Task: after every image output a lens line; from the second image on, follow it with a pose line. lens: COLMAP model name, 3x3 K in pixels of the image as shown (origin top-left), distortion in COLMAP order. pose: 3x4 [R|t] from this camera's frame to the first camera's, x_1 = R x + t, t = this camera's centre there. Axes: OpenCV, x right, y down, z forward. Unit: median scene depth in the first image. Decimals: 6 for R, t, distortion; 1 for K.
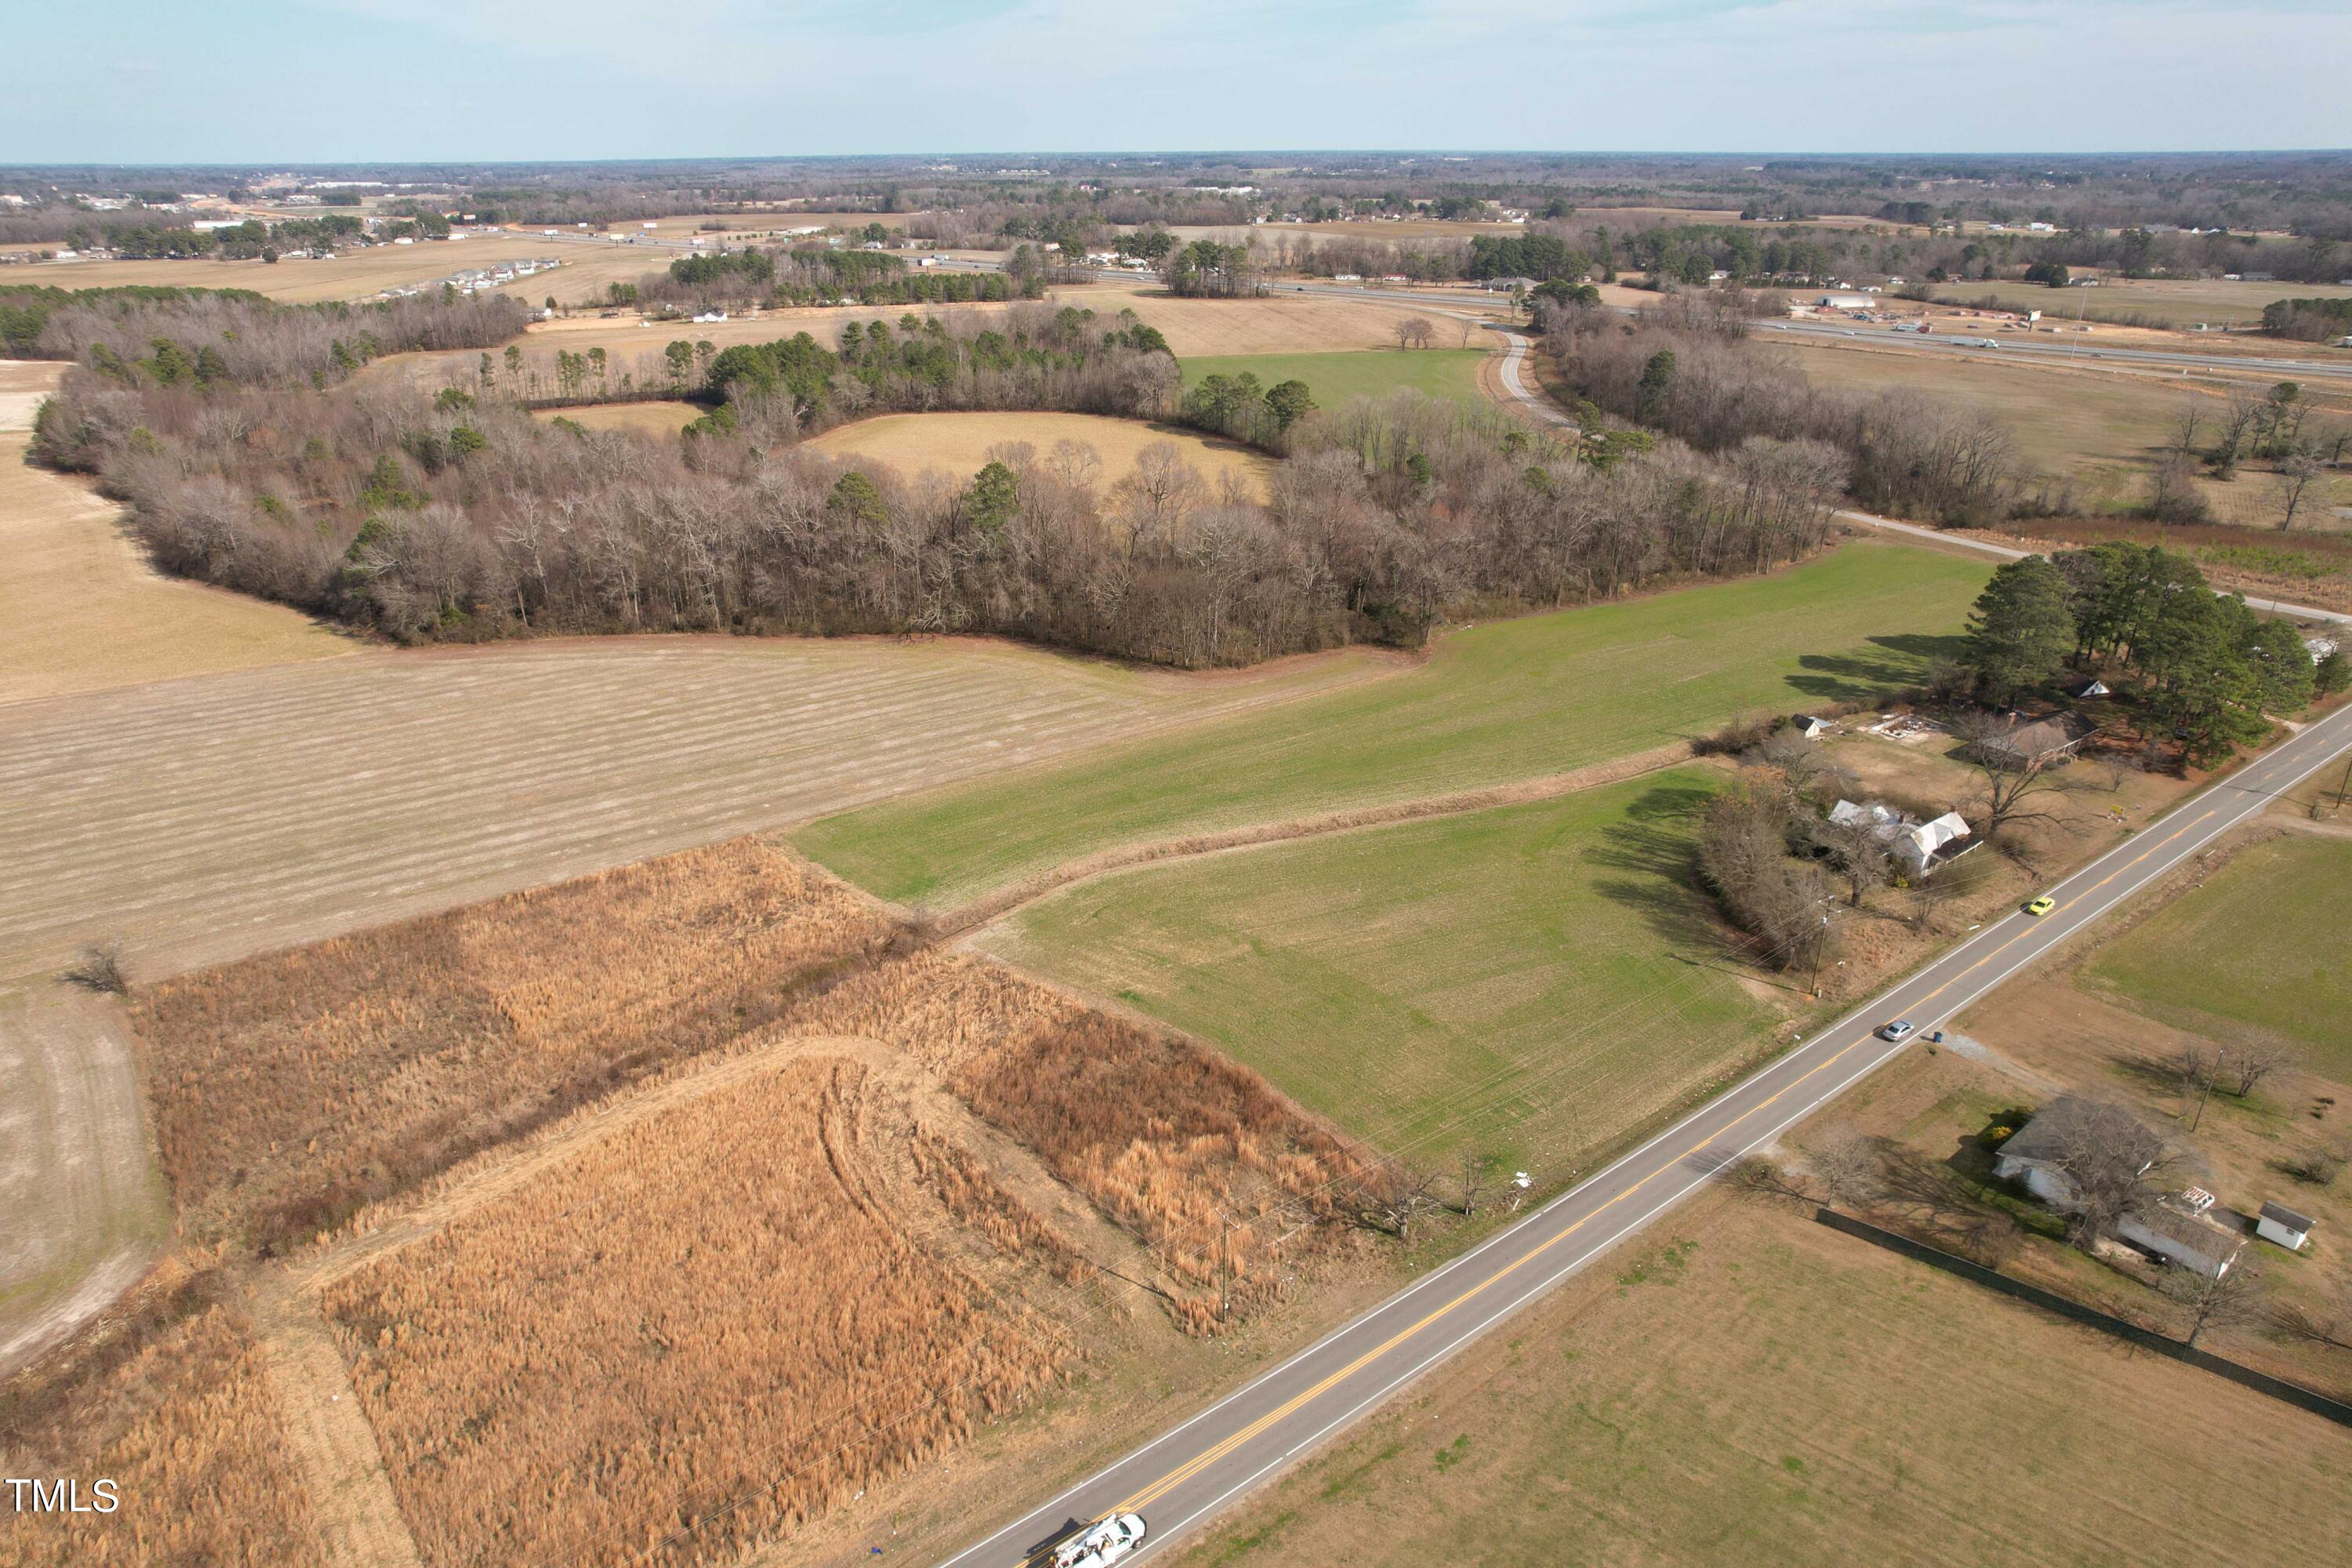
lens RADIAL K [[1483.0, 0, 1185.7], [0, 1483.0, 825.0], [0, 0, 1]] dist [-0.080639, 0.064036]
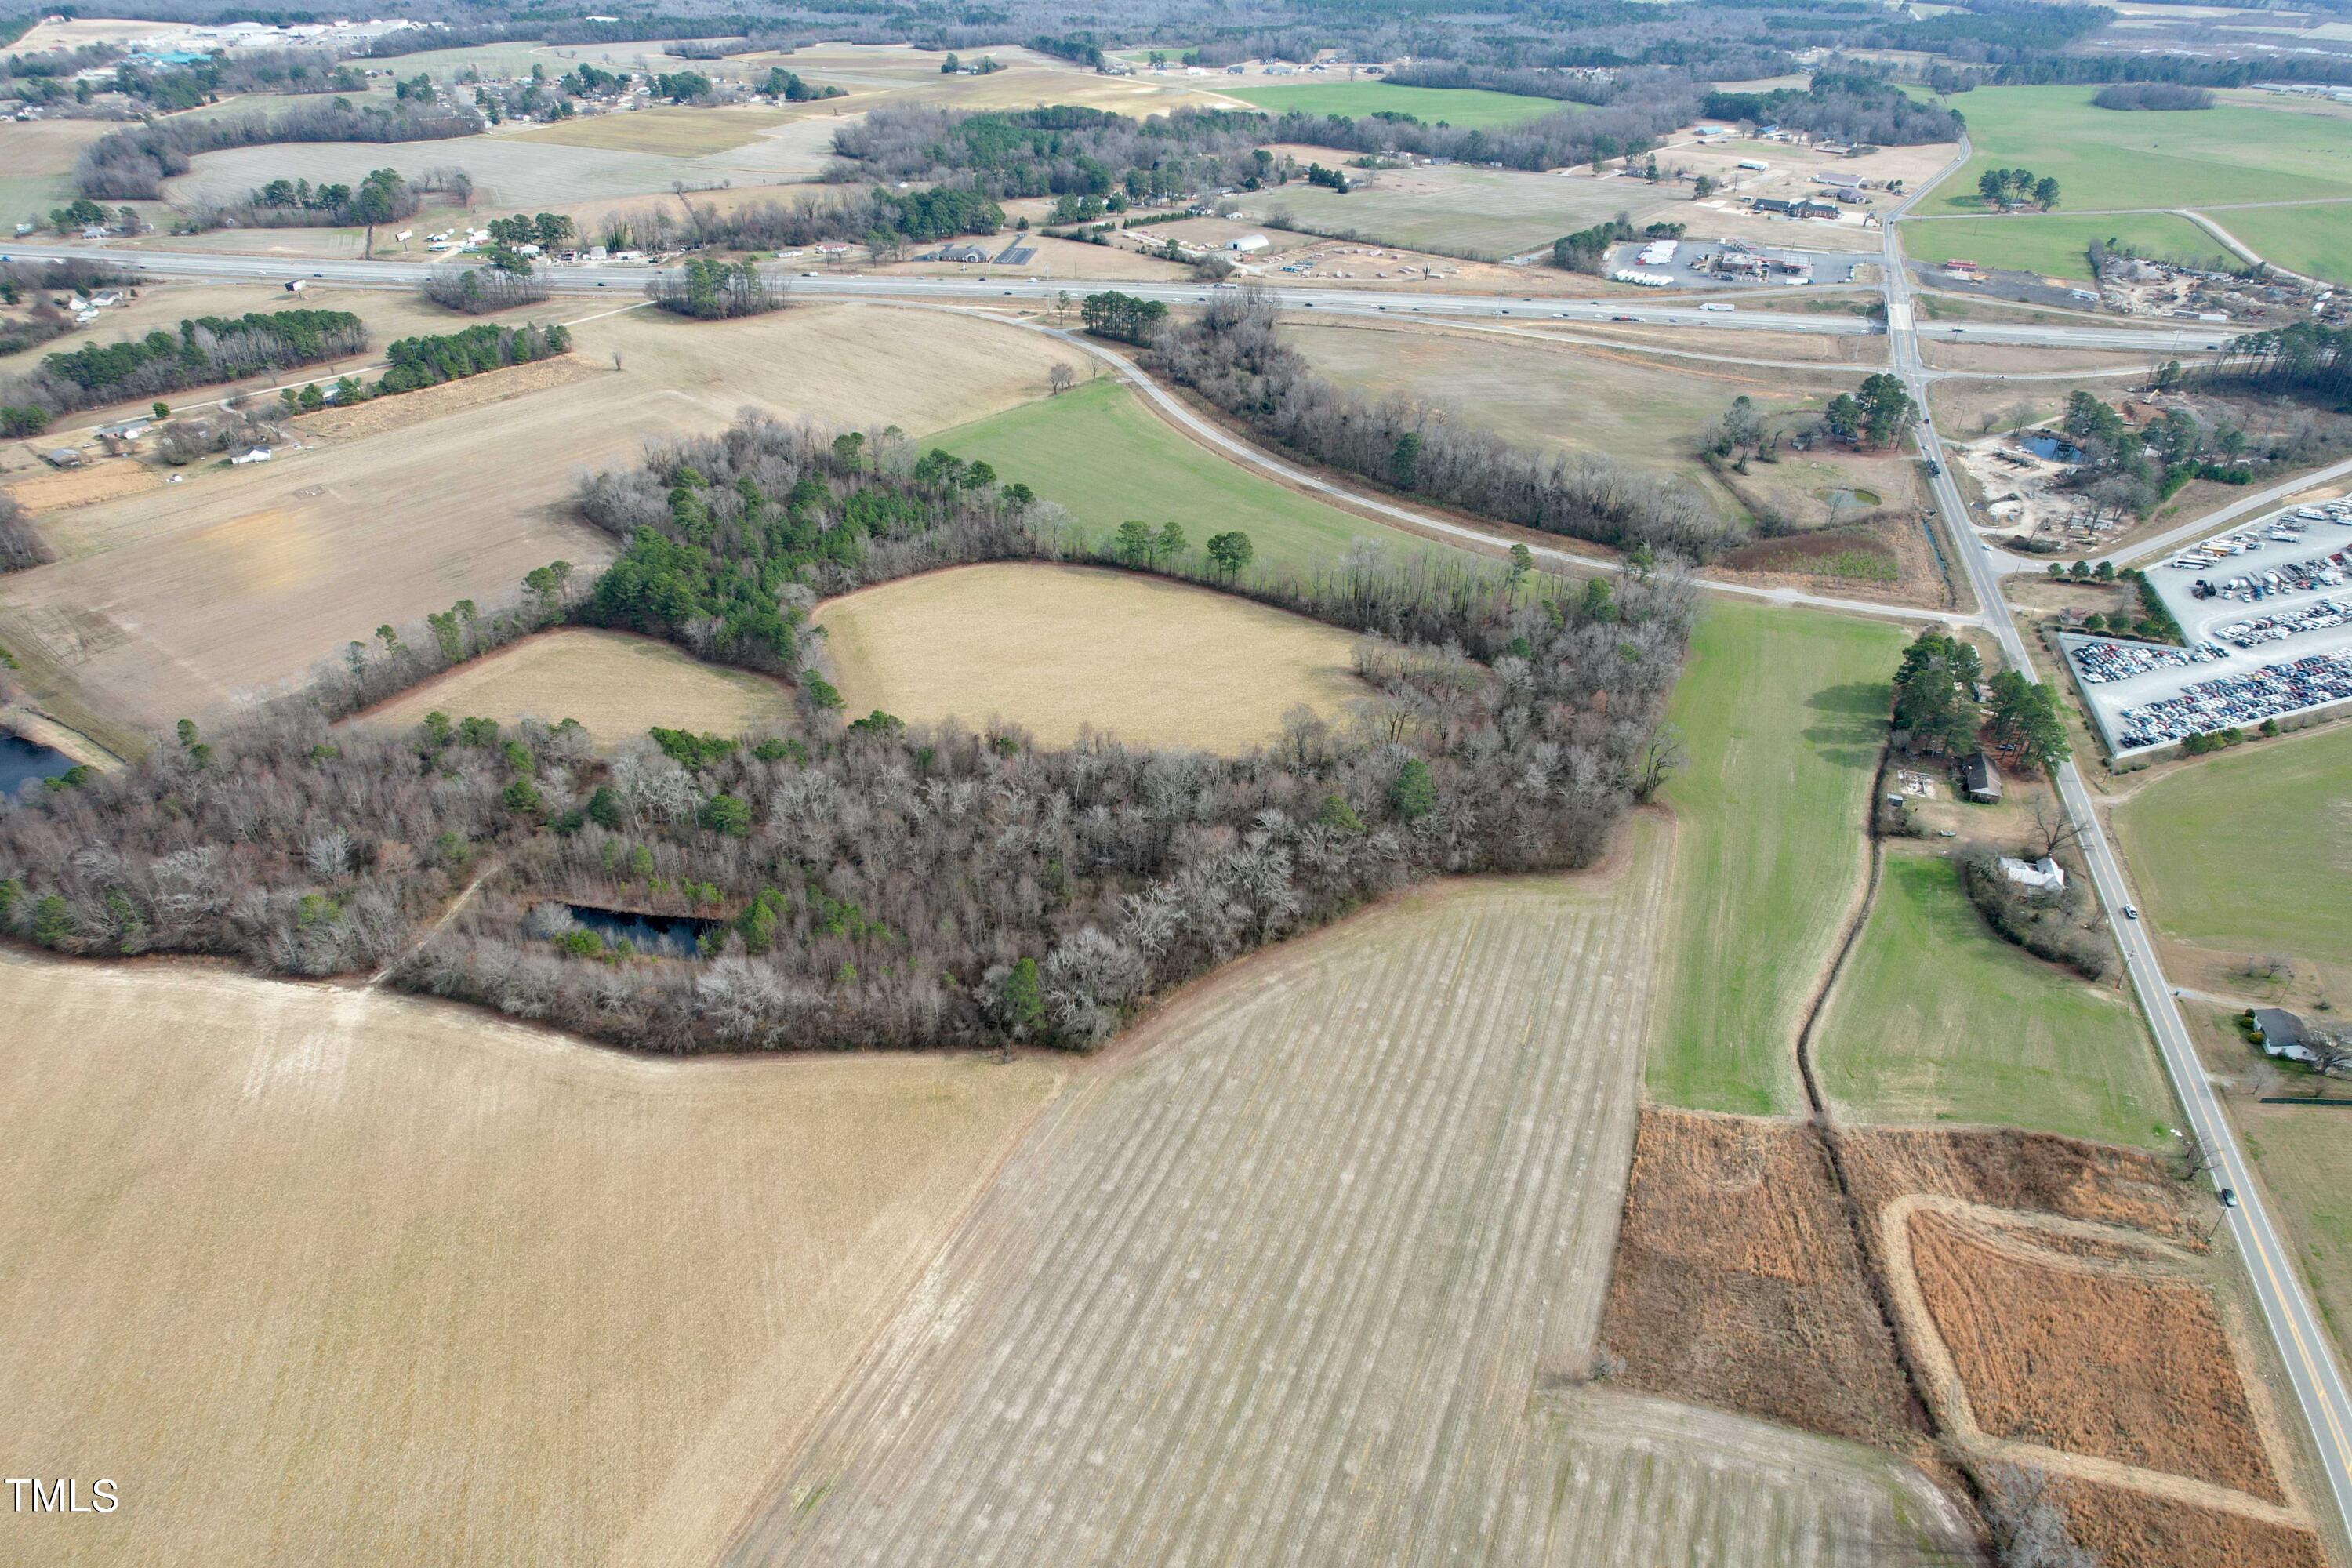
lens RADIAL K [[1483.0, 0, 1185.7], [0, 1483.0, 825.0], [0, 0, 1]] dist [-0.080639, 0.064036]
pose [[0.814185, -0.311491, 0.489976, -1.471271], [0.235280, 0.948516, 0.212038, -0.785170], [-0.530798, -0.057357, 0.845555, -0.069123]]
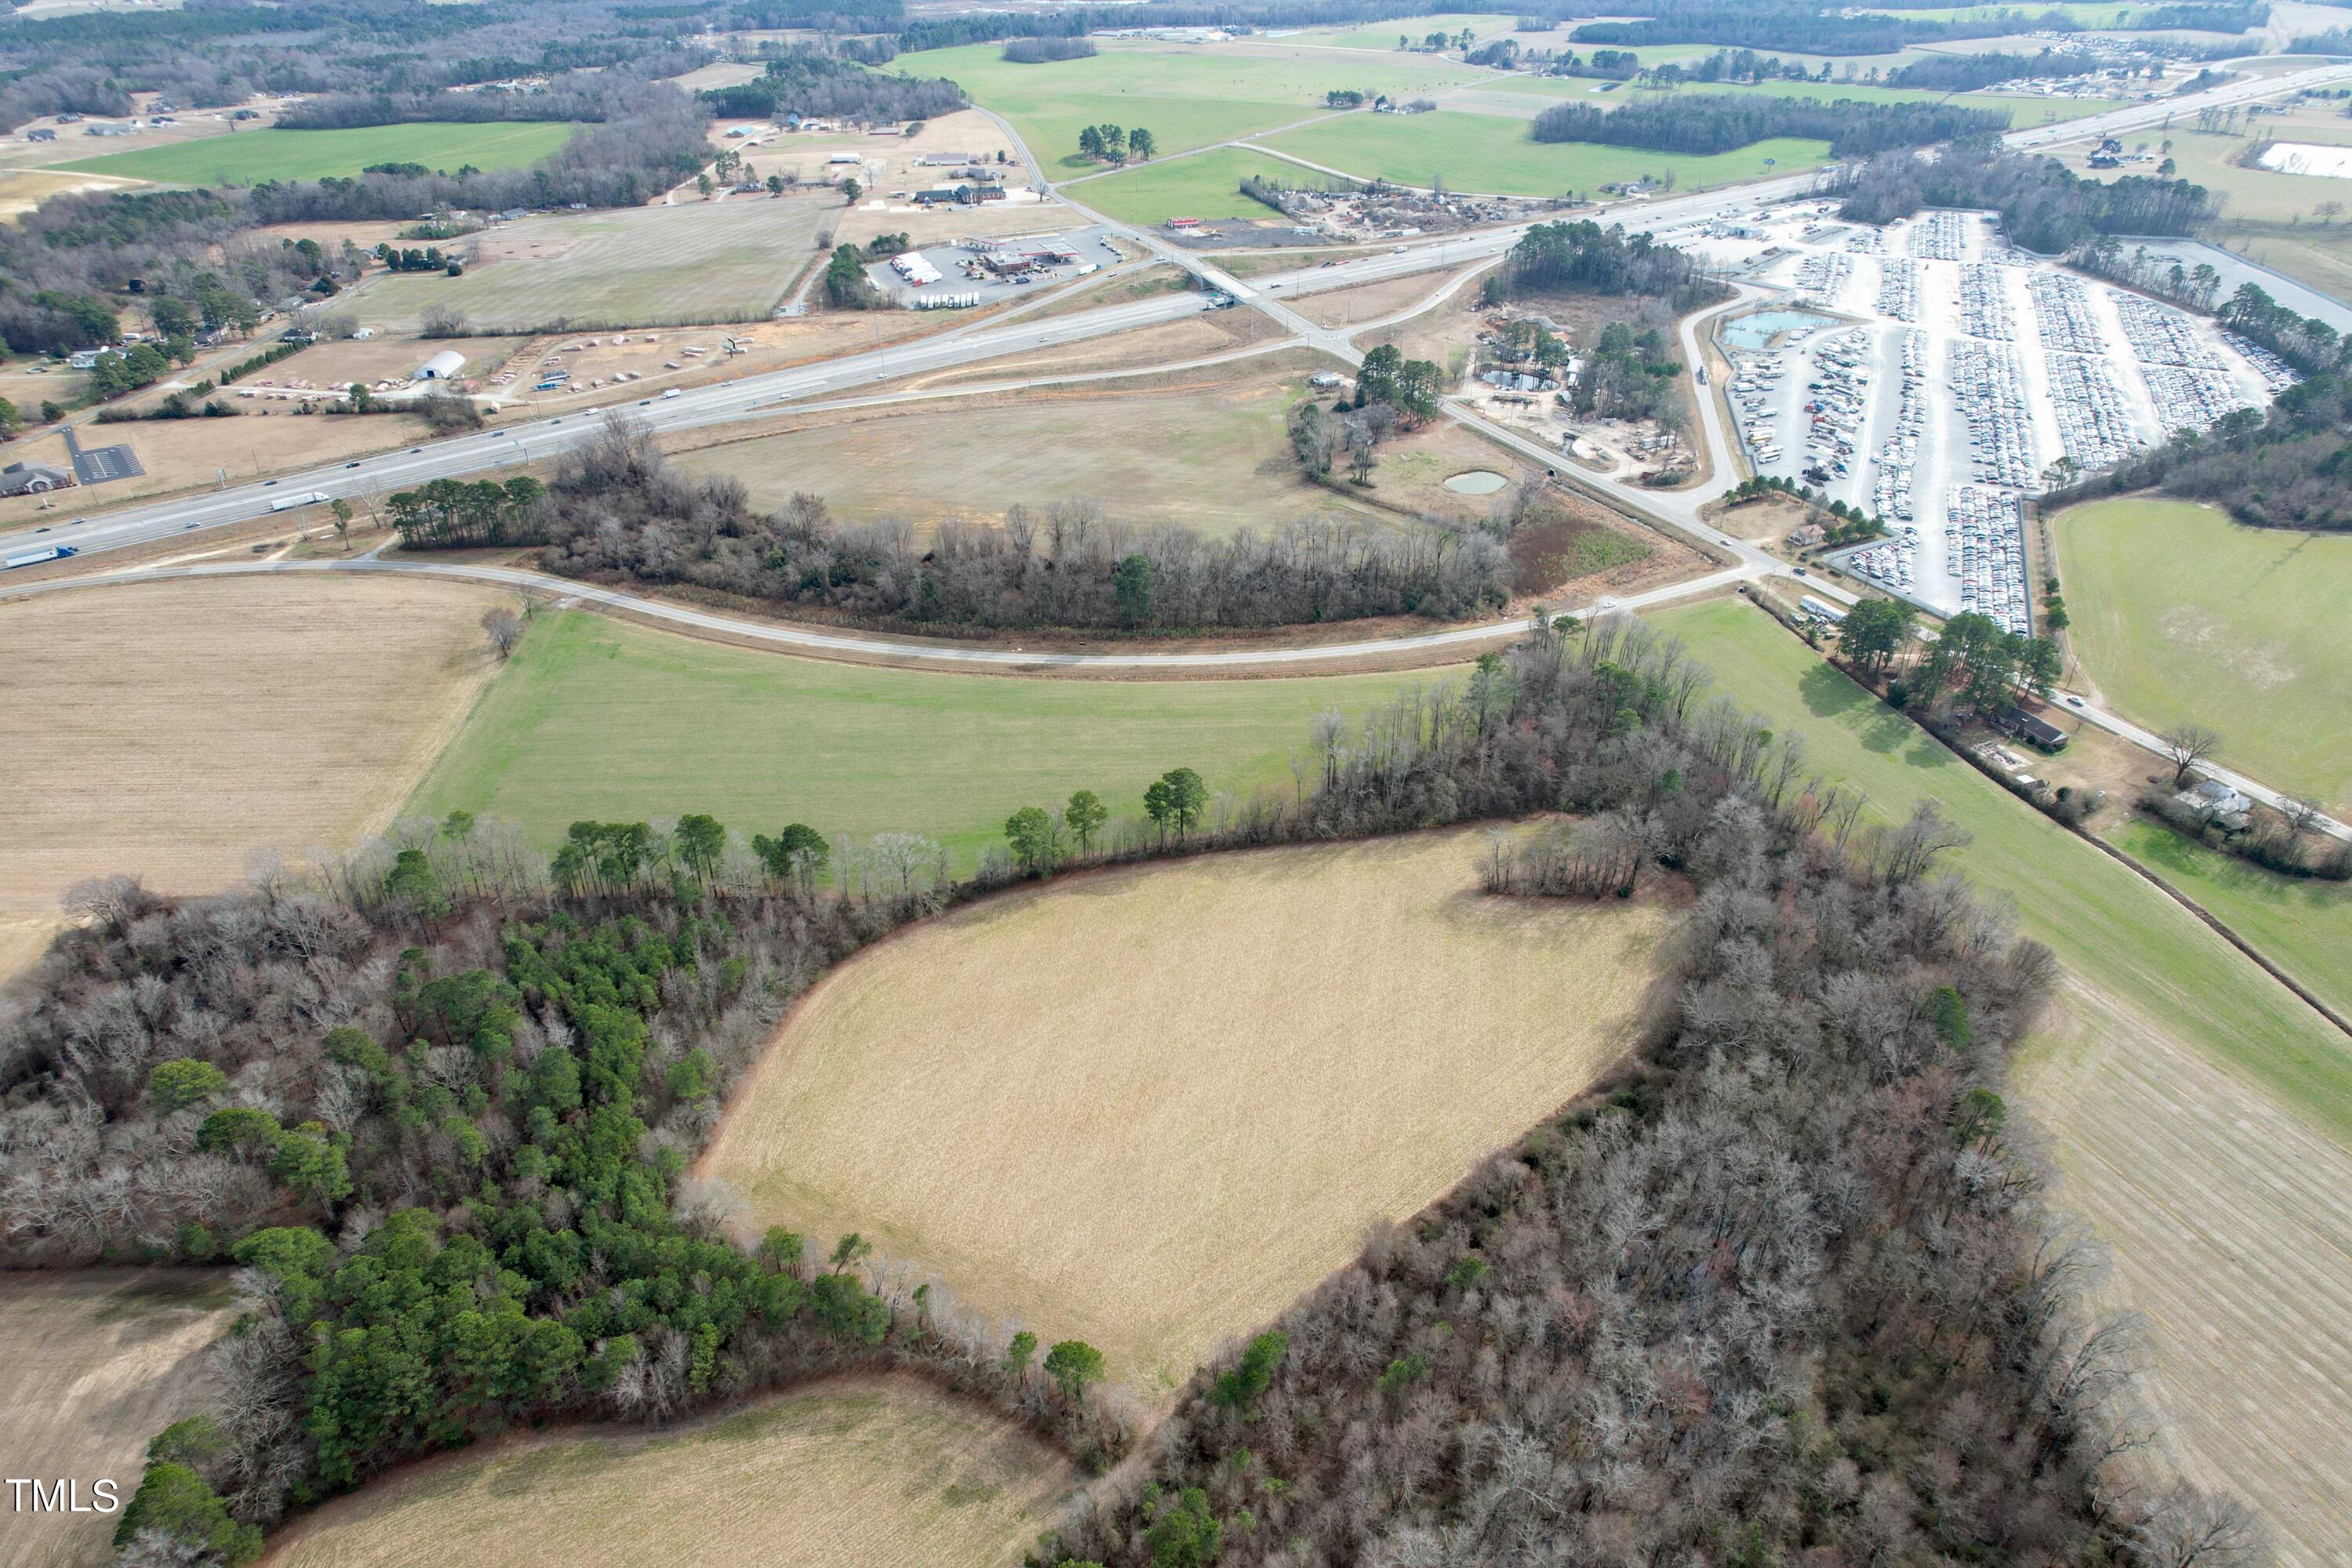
lens RADIAL K [[1483.0, 0, 1185.7], [0, 1483.0, 825.0], [0, 0, 1]] dist [-0.080639, 0.064036]
pose [[0.175018, -0.541402, 0.822346, -1.472381], [0.417437, 0.797255, 0.436041, -1.481537], [-0.891692, 0.266963, 0.365535, 1.593650]]
